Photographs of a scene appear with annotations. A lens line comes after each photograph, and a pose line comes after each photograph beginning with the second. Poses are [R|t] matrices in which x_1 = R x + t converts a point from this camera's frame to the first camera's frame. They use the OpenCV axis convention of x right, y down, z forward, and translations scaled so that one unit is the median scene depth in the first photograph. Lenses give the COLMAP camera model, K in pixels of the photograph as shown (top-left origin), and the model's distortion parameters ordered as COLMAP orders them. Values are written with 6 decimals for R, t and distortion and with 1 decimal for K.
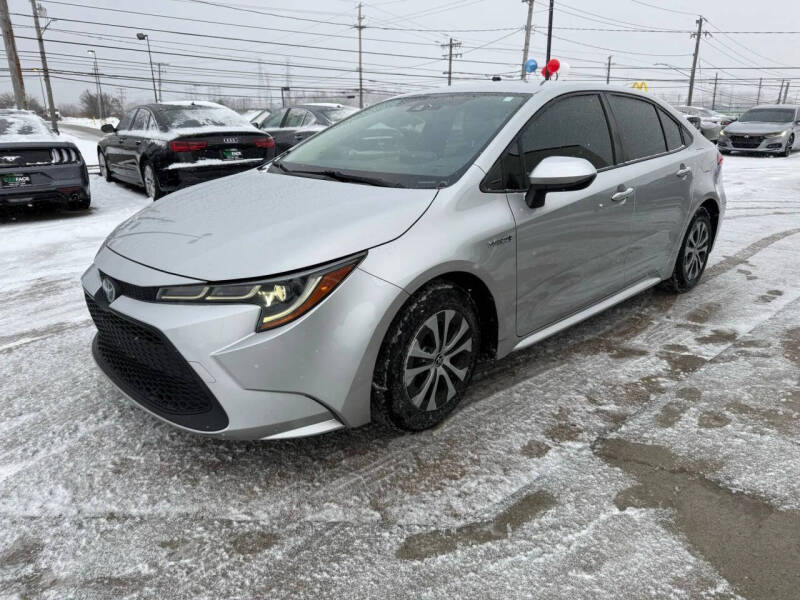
lens RADIAL K [[564.0, 0, 404.1], [0, 564.0, 294.1], [0, 0, 1]] dist [0.018403, -0.026298]
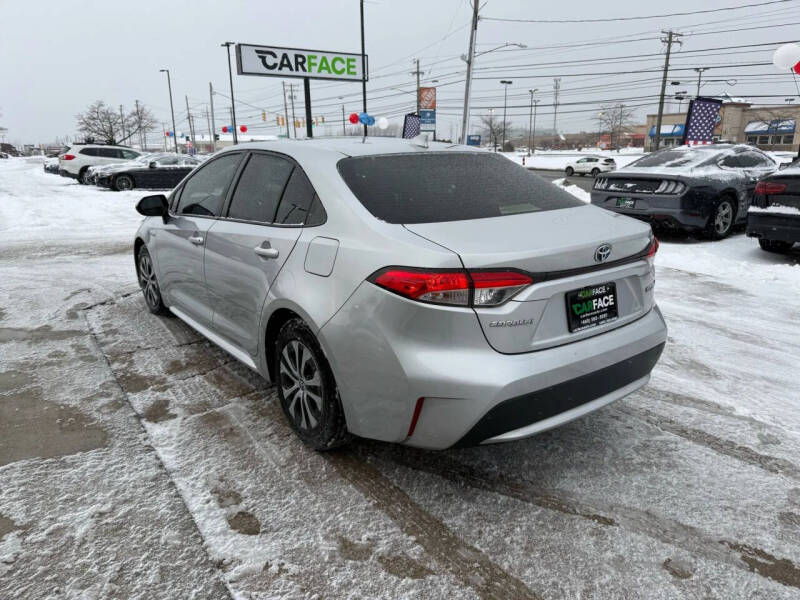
lens RADIAL K [[564.0, 0, 394.5], [0, 564.0, 304.4], [0, 0, 1]] dist [0.018403, -0.026298]
pose [[-0.136449, 0.270488, -0.953005, 1.793800], [-0.286657, 0.910067, 0.299343, -0.633079], [0.948267, 0.314031, -0.046640, 1.812086]]
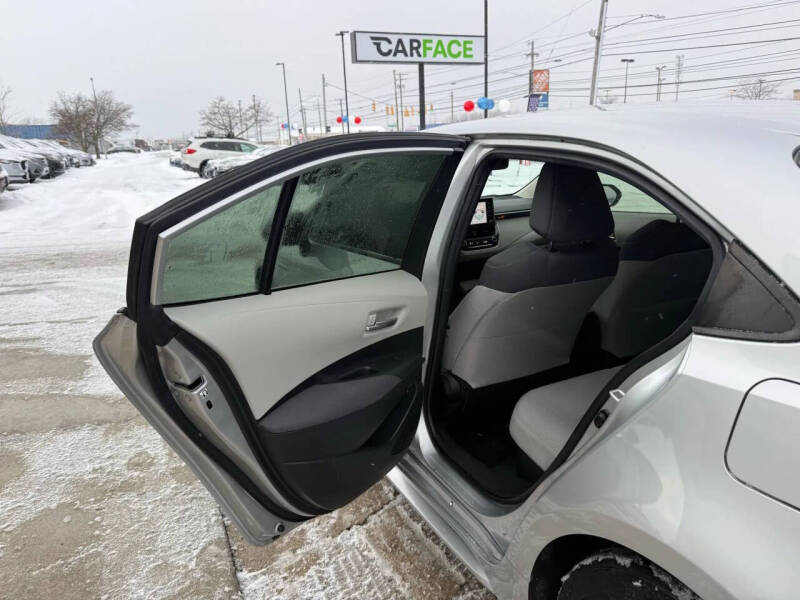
lens RADIAL K [[564.0, 0, 402.6], [0, 564.0, 297.1], [0, 0, 1]] dist [0.018403, -0.026298]
pose [[-0.295999, 0.273423, -0.915218, 1.191119], [-0.251864, 0.901904, 0.350903, -0.512301], [0.921384, 0.334378, -0.198097, 1.441618]]
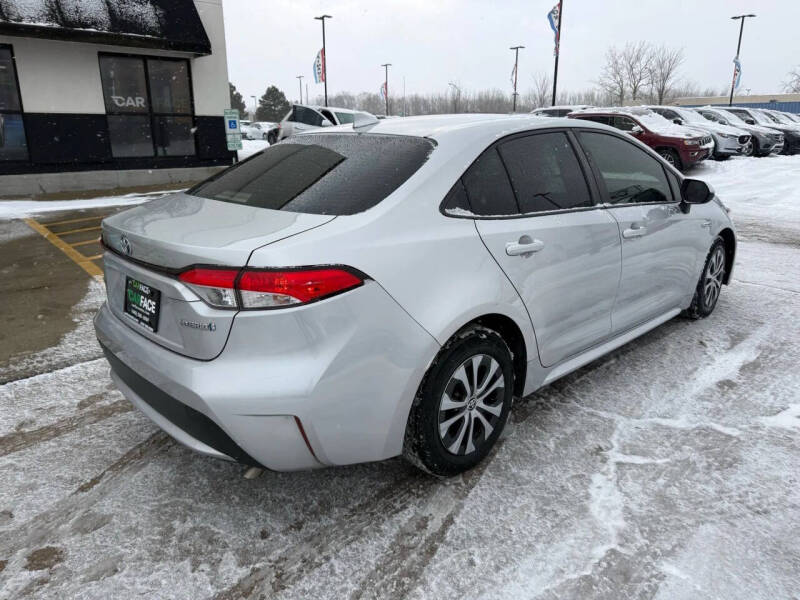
lens RADIAL K [[564.0, 0, 406.9], [0, 564.0, 298.0], [0, 0, 1]] dist [0.018403, -0.026298]
pose [[-0.999952, 0.009749, -0.000938, 0.466701], [0.007550, 0.828293, 0.560245, -0.931916], [0.006239, 0.560211, -0.828326, 2.790546]]
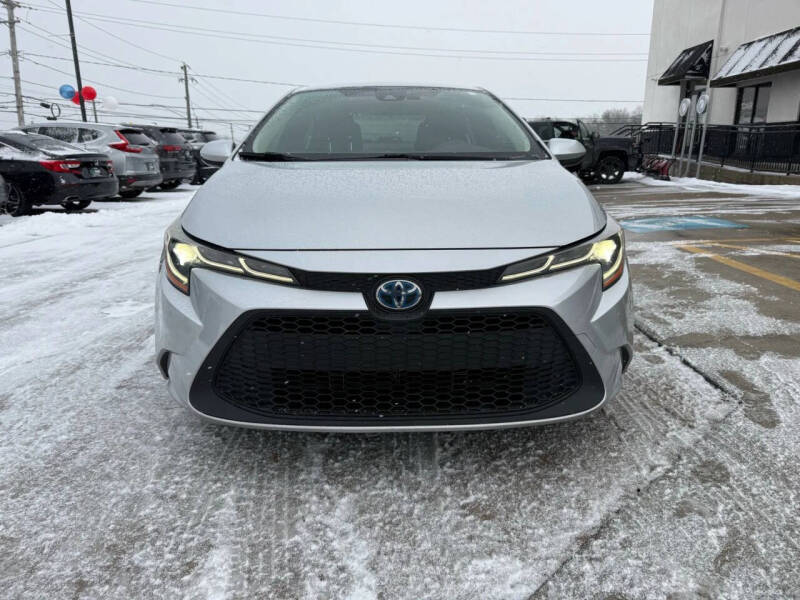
lens RADIAL K [[564.0, 0, 394.2], [0, 564.0, 304.6], [0, 0, 1]] dist [0.018403, -0.026298]
pose [[0.684717, -0.184089, 0.705177, -0.904670], [0.219864, 0.974670, 0.040957, -0.021047], [-0.694855, 0.126999, 0.707848, 0.427090]]
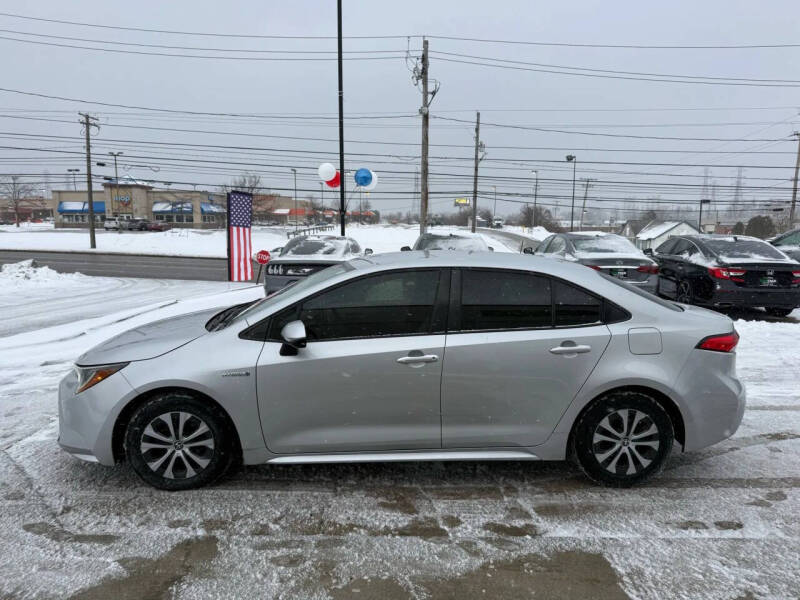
lens RADIAL K [[564.0, 0, 400.4], [0, 564.0, 304.0], [0, 0, 1]] dist [0.018403, -0.026298]
pose [[0.751336, 0.106726, -0.651233, 1.308167], [-0.212460, 0.973414, -0.085592, -0.220529], [0.624784, 0.202669, 0.754036, 0.150443]]
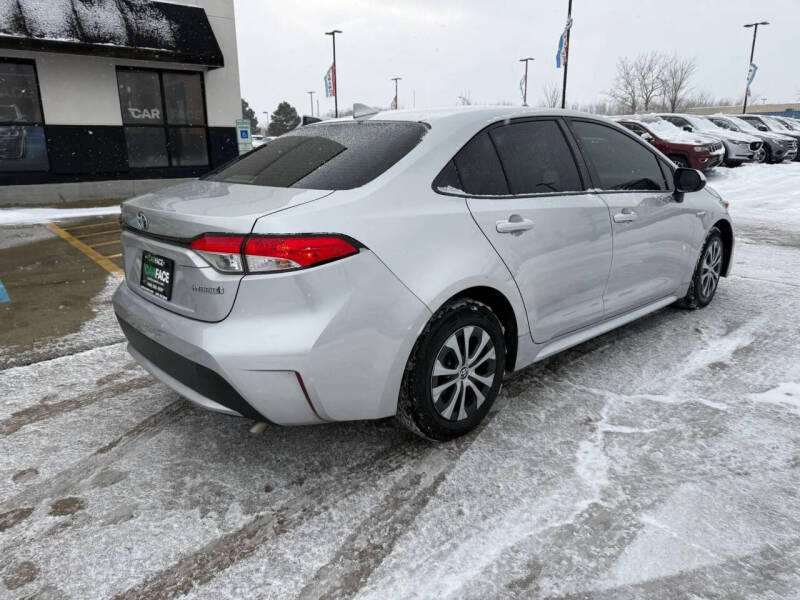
lens RADIAL K [[564.0, 0, 398.4], [0, 564.0, 303.8], [0, 0, 1]] dist [0.018403, -0.026298]
pose [[-0.999398, 0.011361, 0.032773, 0.441256], [0.027489, 0.835656, 0.548564, -0.907504], [-0.021155, 0.549135, -0.835466, 2.875251]]
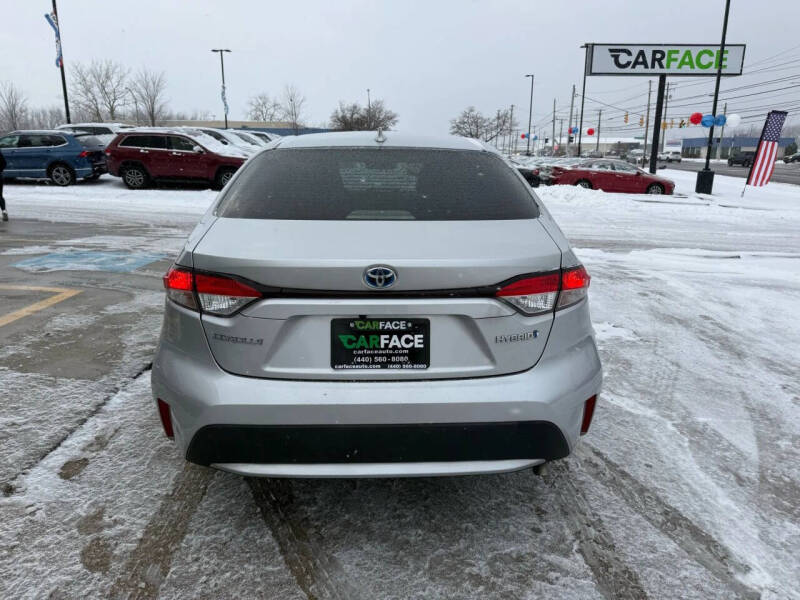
lens RADIAL K [[564.0, 0, 403.2], [0, 564.0, 299.8], [0, 0, 1]] dist [0.018403, -0.026298]
pose [[-0.670918, 0.188860, -0.717078, 1.354665], [-0.226110, 0.868866, 0.440392, -0.817415], [0.706218, 0.457606, -0.540235, 2.459657]]
